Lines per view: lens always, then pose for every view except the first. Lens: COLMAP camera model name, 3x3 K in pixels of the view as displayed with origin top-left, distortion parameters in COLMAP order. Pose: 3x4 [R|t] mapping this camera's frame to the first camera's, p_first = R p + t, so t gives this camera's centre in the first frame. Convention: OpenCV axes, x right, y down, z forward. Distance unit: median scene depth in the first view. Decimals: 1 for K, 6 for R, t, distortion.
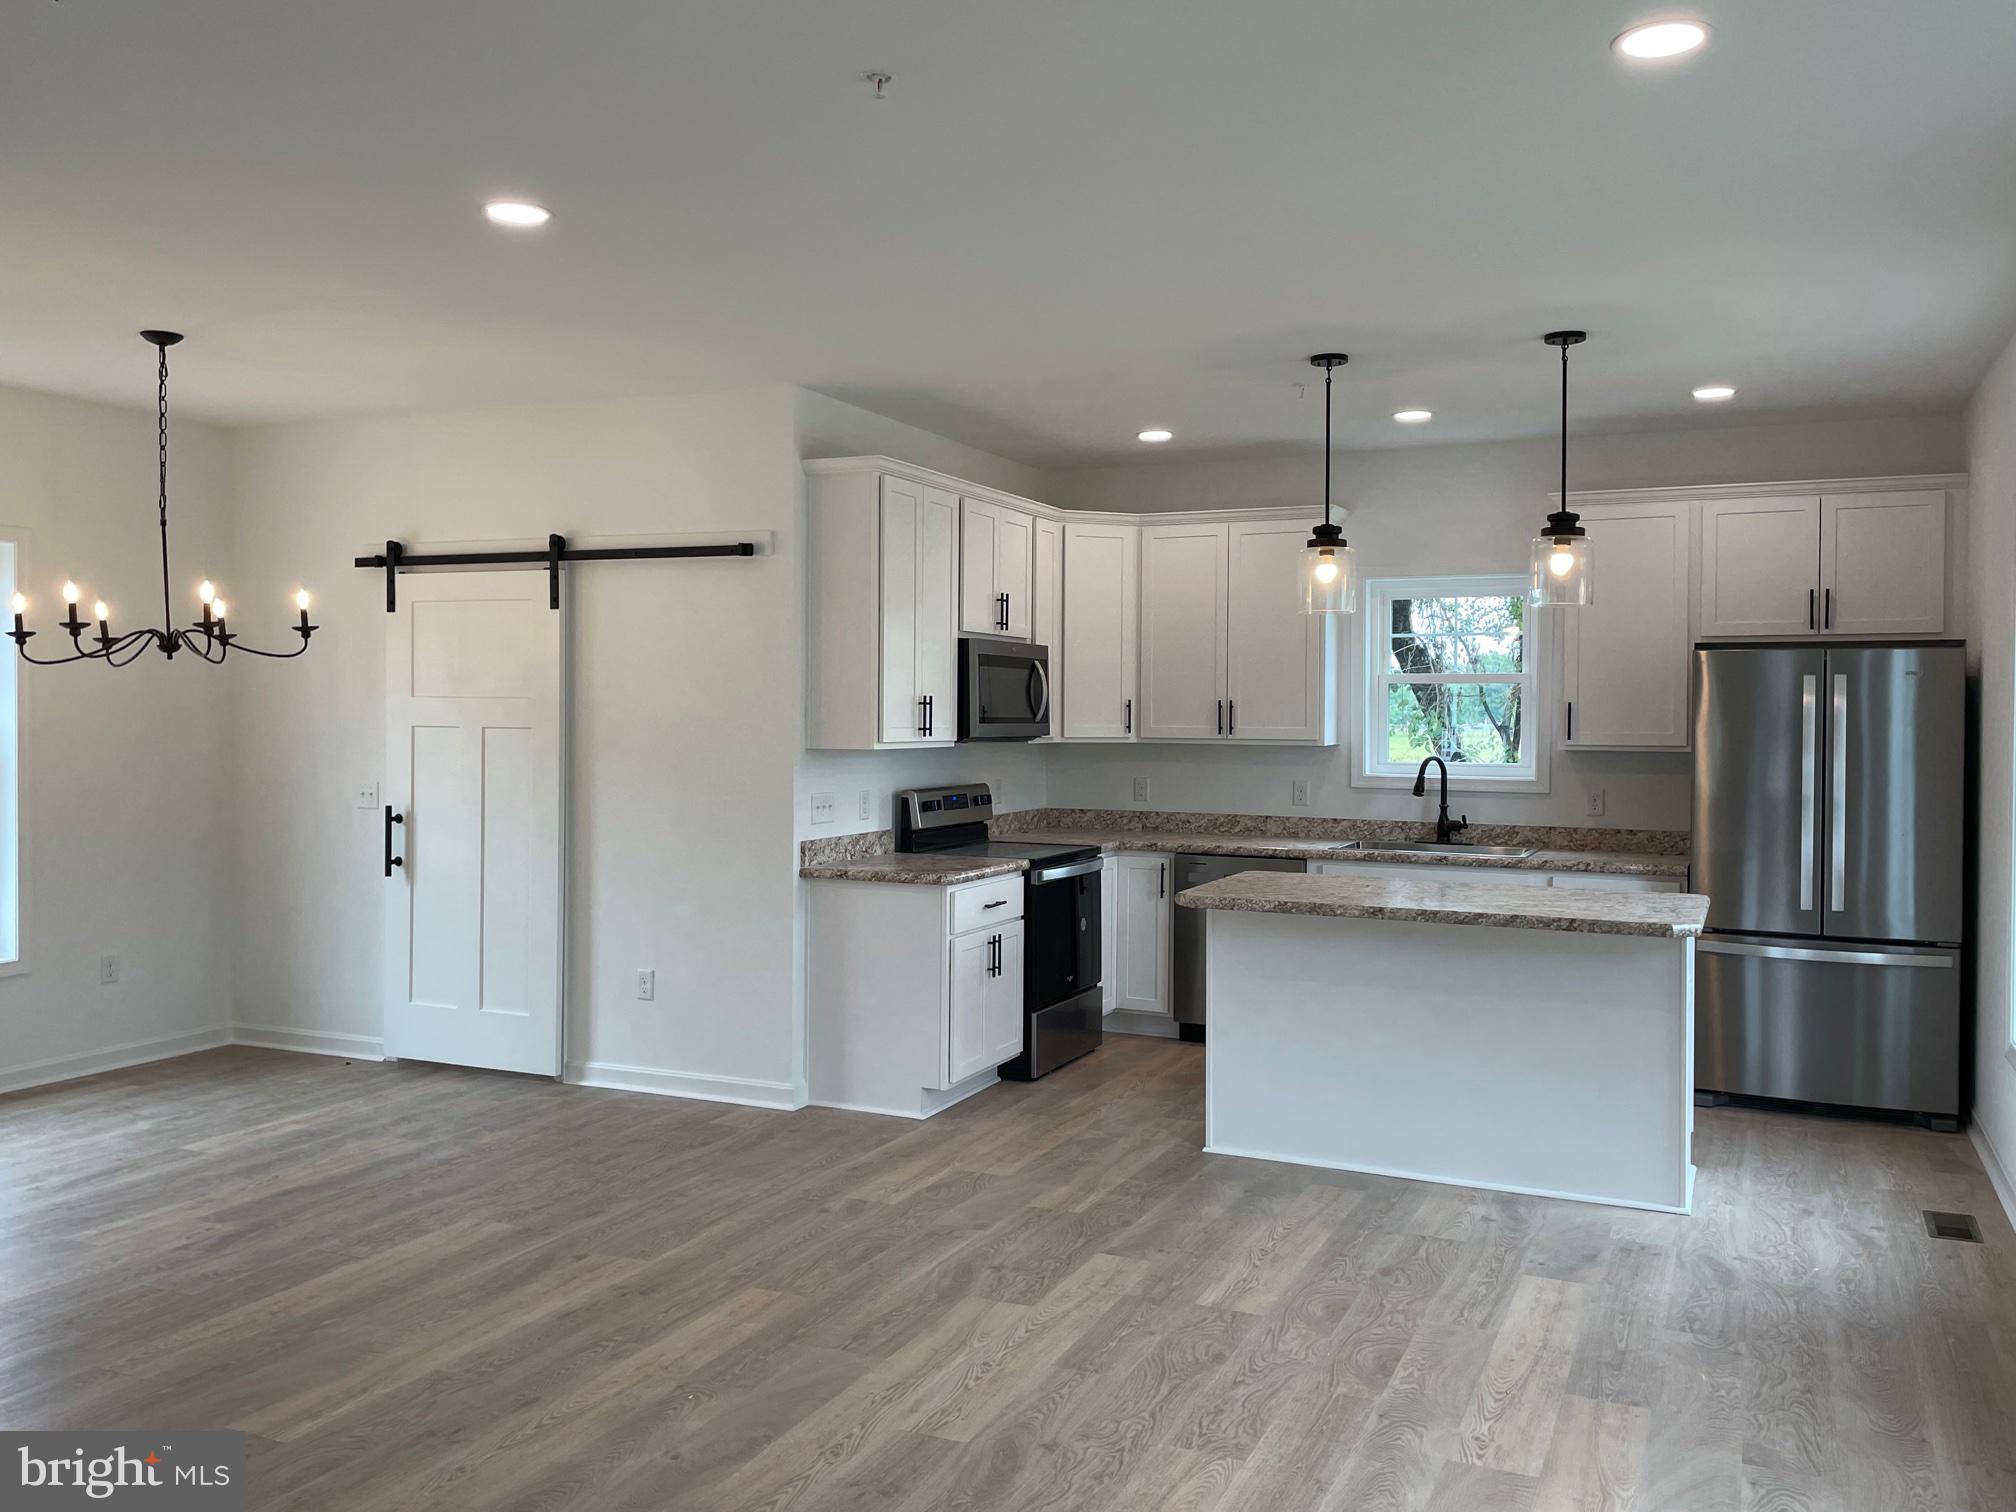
lens RADIAL K [[1652.8, 0, 995.1], [0, 1652.8, 724.9], [0, 0, 1]] dist [0.094783, -0.105099]
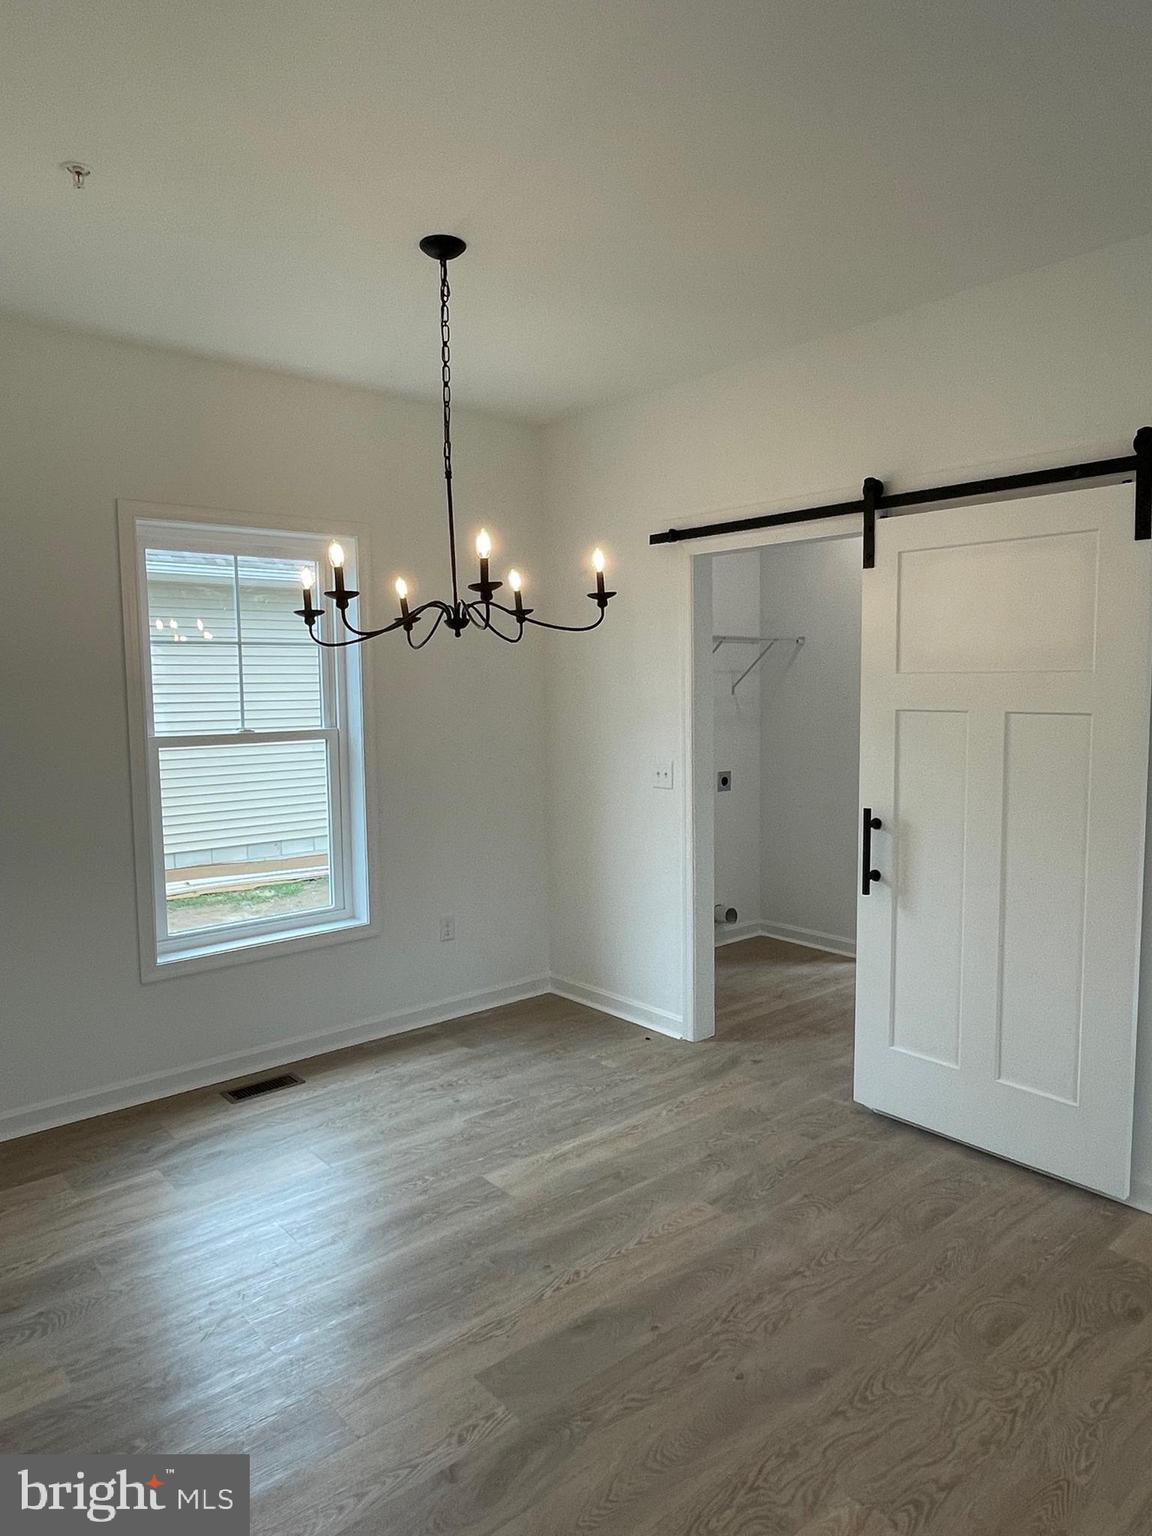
lens RADIAL K [[987.4, 0, 572.0], [0, 987.4, 768.2], [0, 0, 1]] dist [-0.000202, -0.000682]
pose [[0.908195, 0.020427, -0.418048, -0.193368], [0.012740, 0.996996, 0.076393, -0.008492], [0.418353, -0.074705, 0.905207, 0.481070]]
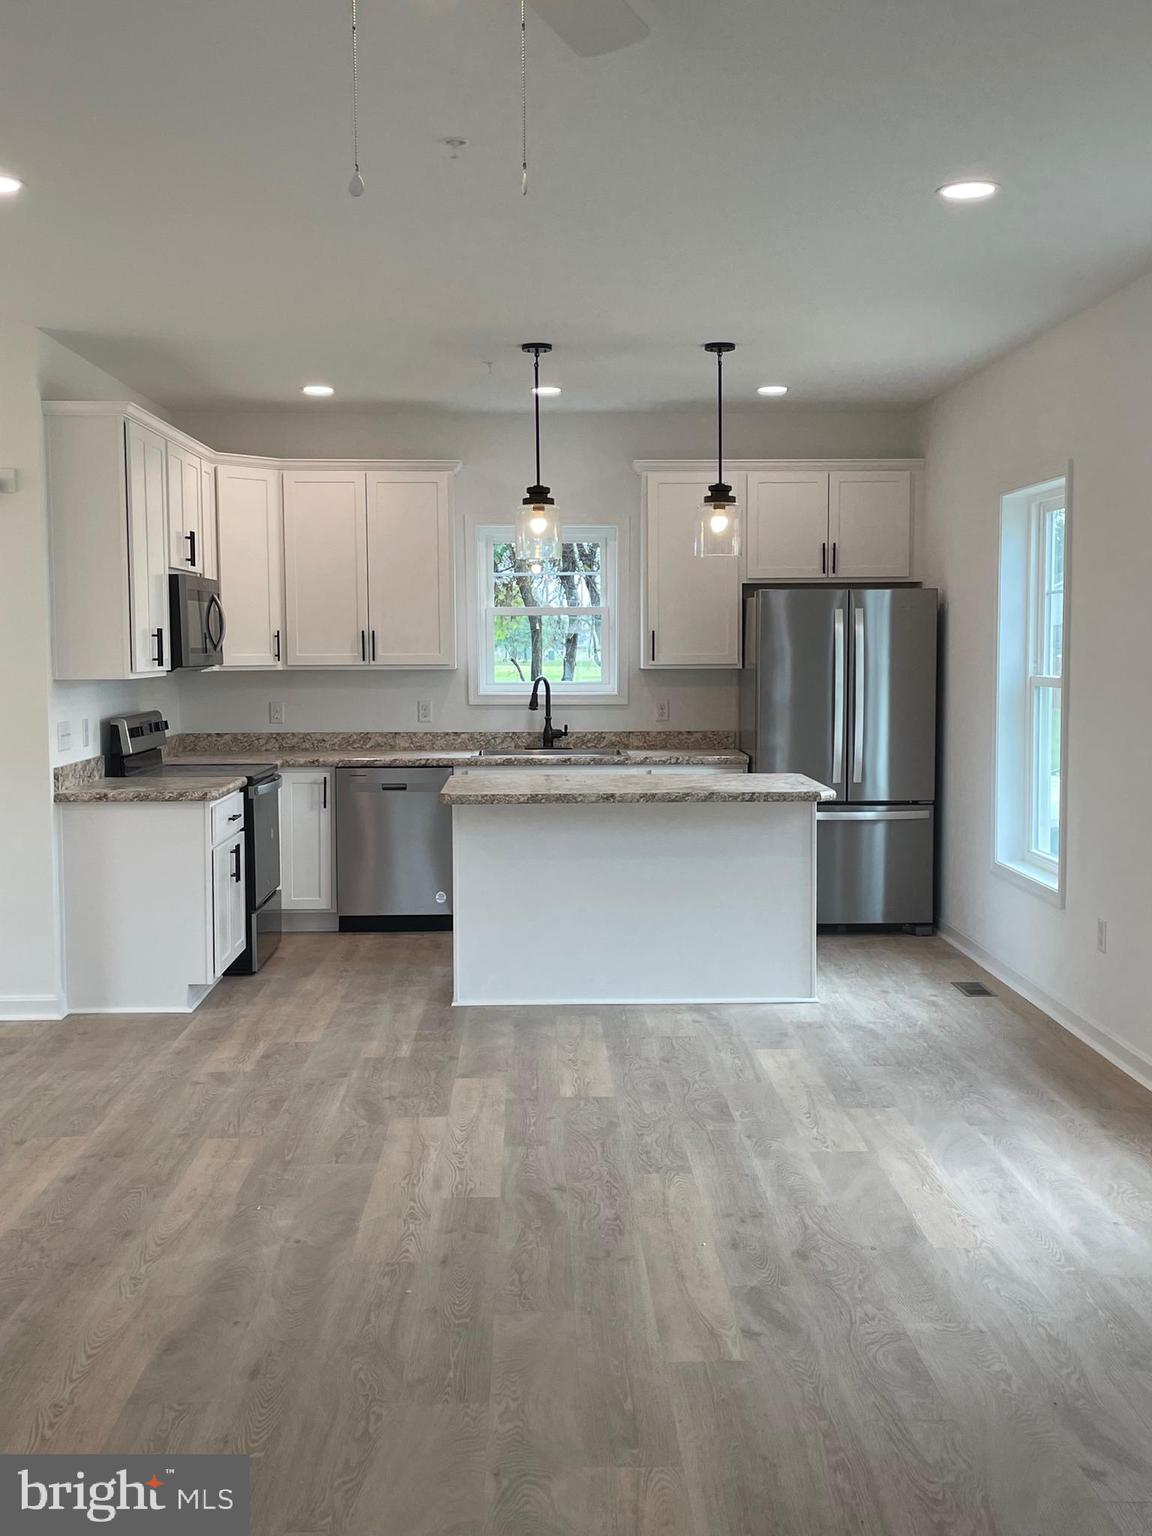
lens RADIAL K [[1673.5, 0, 583.9], [0, 1673.5, 750.9], [0, 0, 1]] dist [0.100109, 0.000000]
pose [[0.895072, -0.040430, 0.444085, -0.292328], [0.014308, 0.997972, 0.062019, -0.002273], [-0.445692, -0.049158, 0.893835, -0.110180]]
